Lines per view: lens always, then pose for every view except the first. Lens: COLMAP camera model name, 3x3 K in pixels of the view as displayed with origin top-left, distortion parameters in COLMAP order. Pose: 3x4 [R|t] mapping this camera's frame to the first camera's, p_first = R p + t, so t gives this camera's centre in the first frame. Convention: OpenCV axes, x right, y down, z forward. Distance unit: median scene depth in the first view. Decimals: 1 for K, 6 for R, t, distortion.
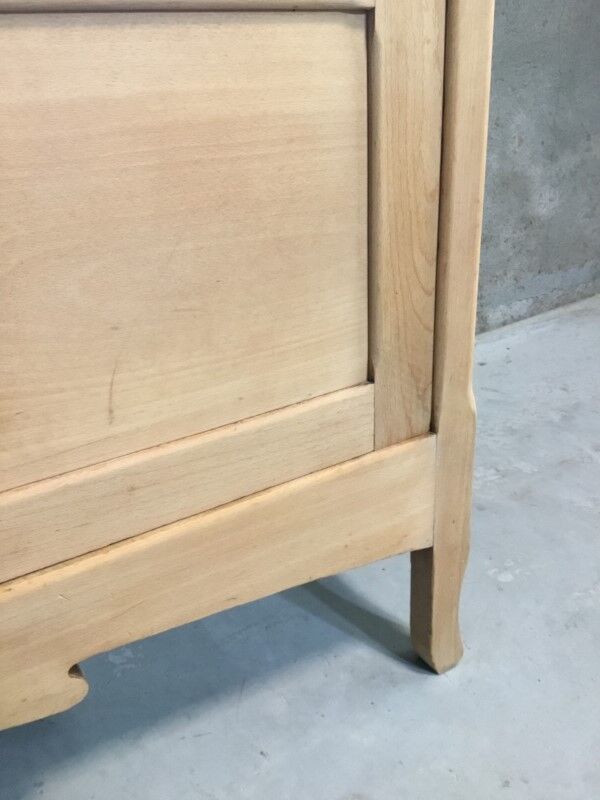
lens RADIAL K [[722.4, 0, 300.0], [0, 722.4, 400.0], [0, 0, 1]] dist [0.125567, -0.258242]
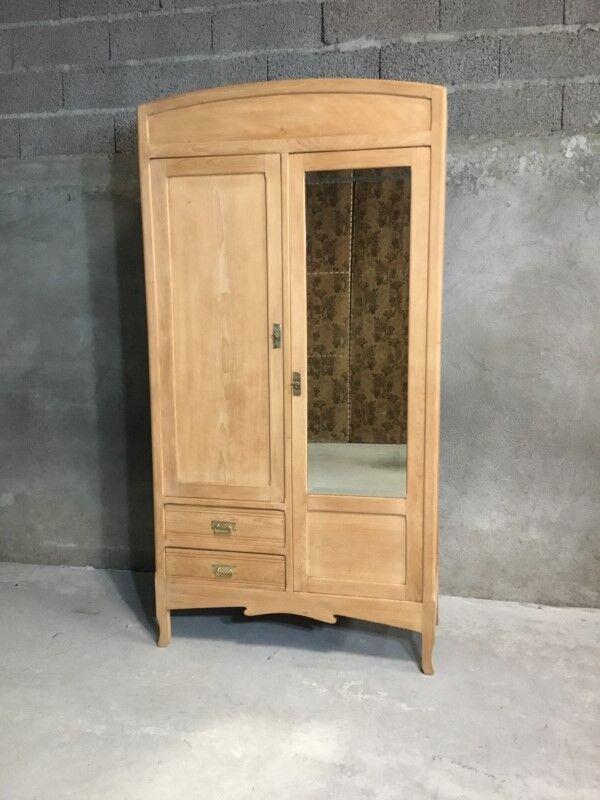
lens RADIAL K [[722.4, 0, 300.0], [0, 722.4, 400.0], [0, 0, 1]] dist [0.125567, -0.258242]
pose [[0.703977, 0.146865, -0.694872, 3.003909], [-0.307280, 0.945057, -0.111563, -0.461432], [0.640308, 0.292058, 0.710427, -3.442630]]
